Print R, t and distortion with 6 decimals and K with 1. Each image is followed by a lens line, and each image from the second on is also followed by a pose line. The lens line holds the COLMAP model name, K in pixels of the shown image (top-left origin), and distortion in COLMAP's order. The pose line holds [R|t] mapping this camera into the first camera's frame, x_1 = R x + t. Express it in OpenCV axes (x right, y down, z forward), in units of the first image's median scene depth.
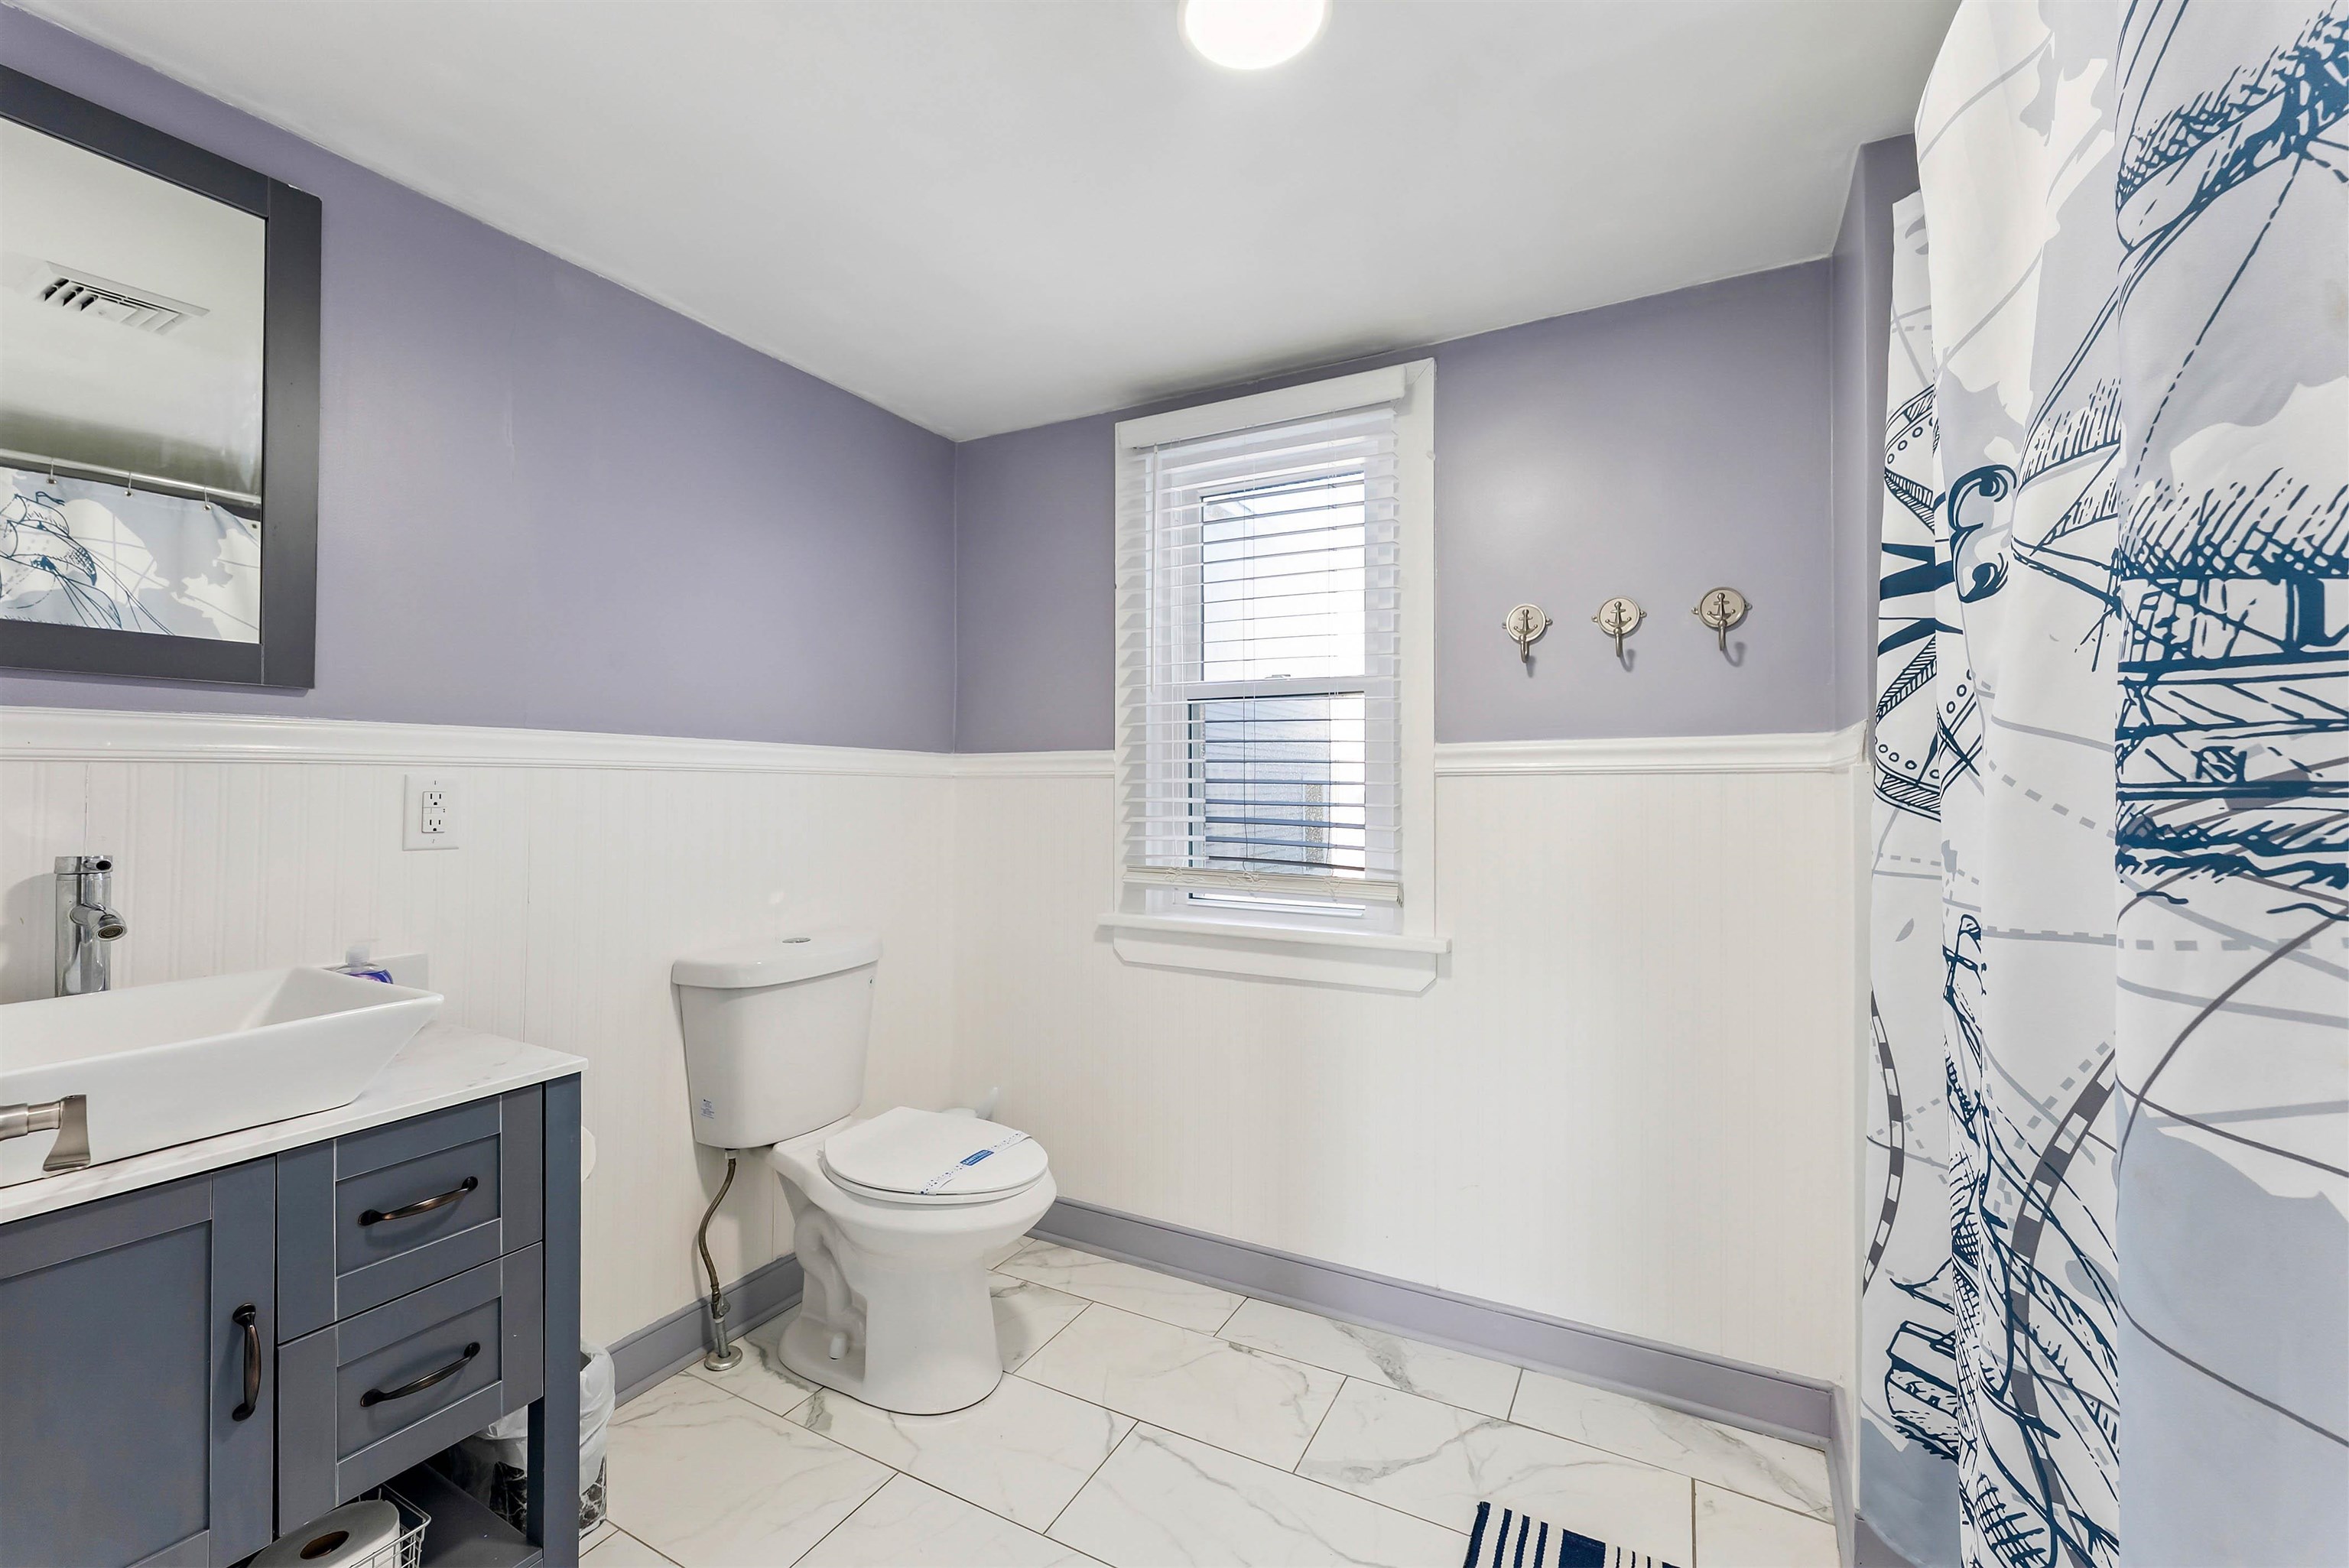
lens RADIAL K [[969.7, 0, 1179.3], [0, 969.7, 784.9], [0, 0, 1]] dist [0.001750, -0.000198]
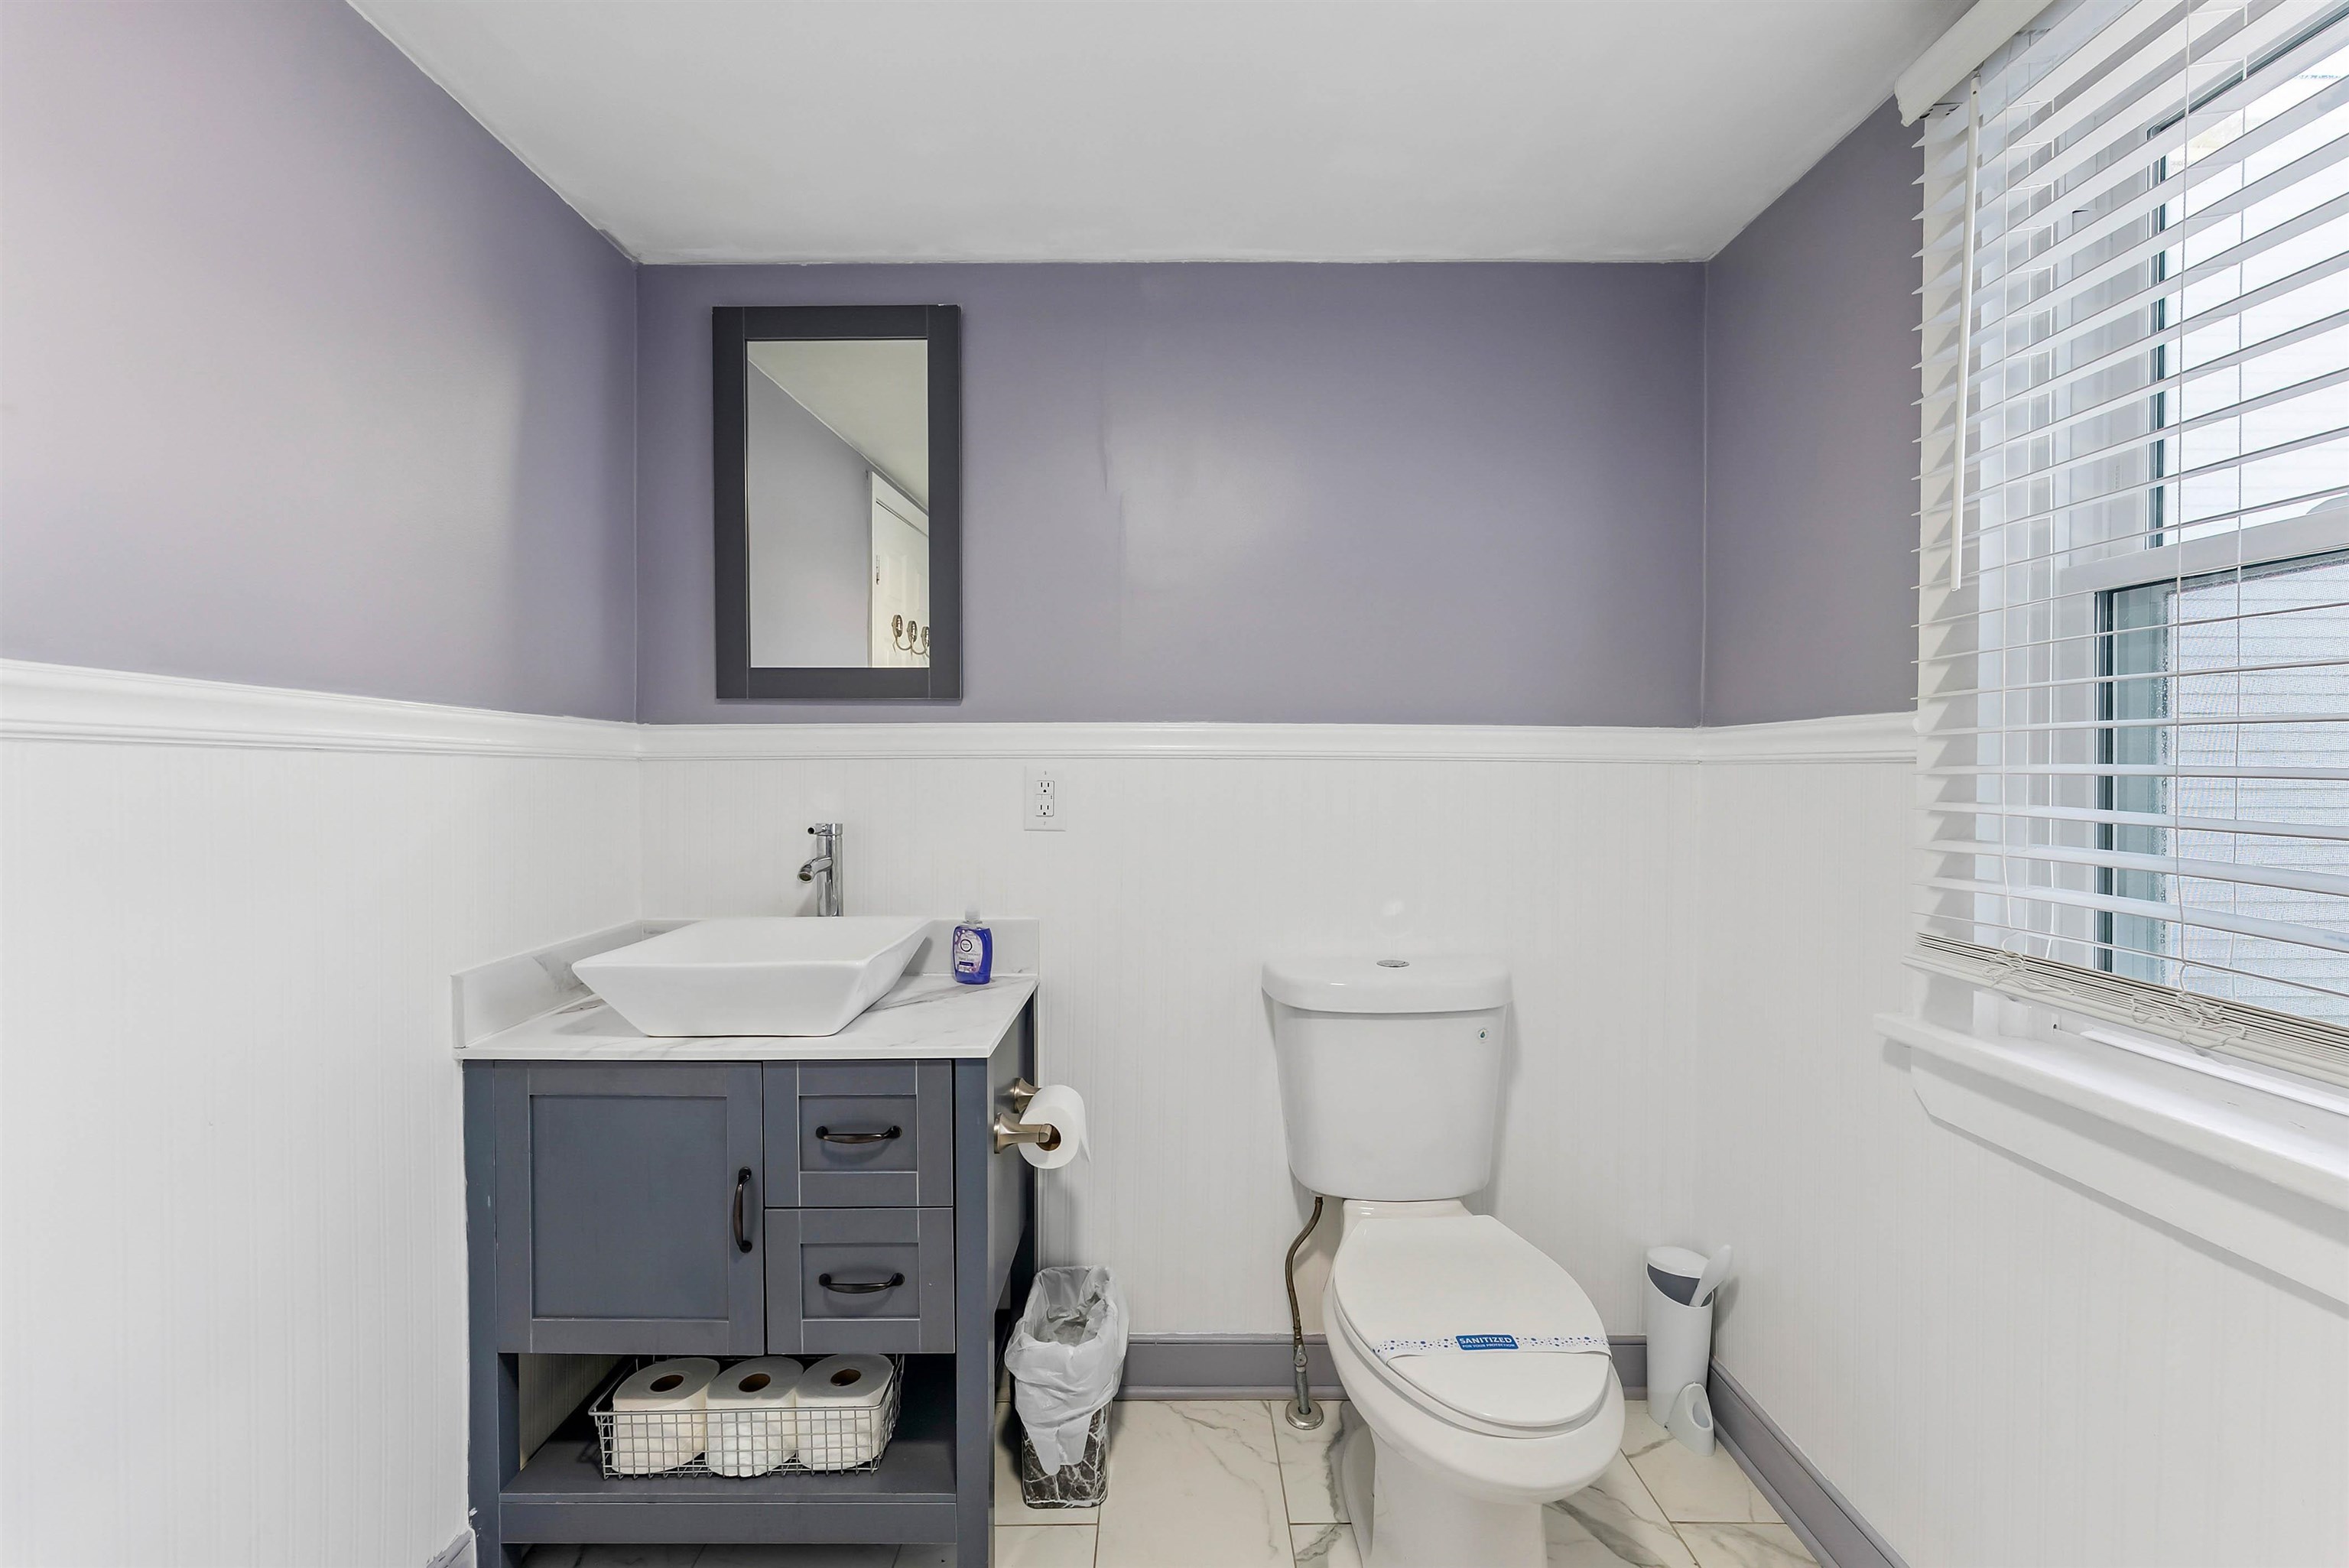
lens RADIAL K [[969.7, 0, 1179.3], [0, 969.7, 784.9], [0, 0, 1]] dist [0.001750, -0.000198]
pose [[0.462194, 0.018238, -0.886592, 0.252441], [0.003152, 0.999748, 0.022209, -0.010044], [0.886773, -0.013060, 0.462020, 0.474426]]
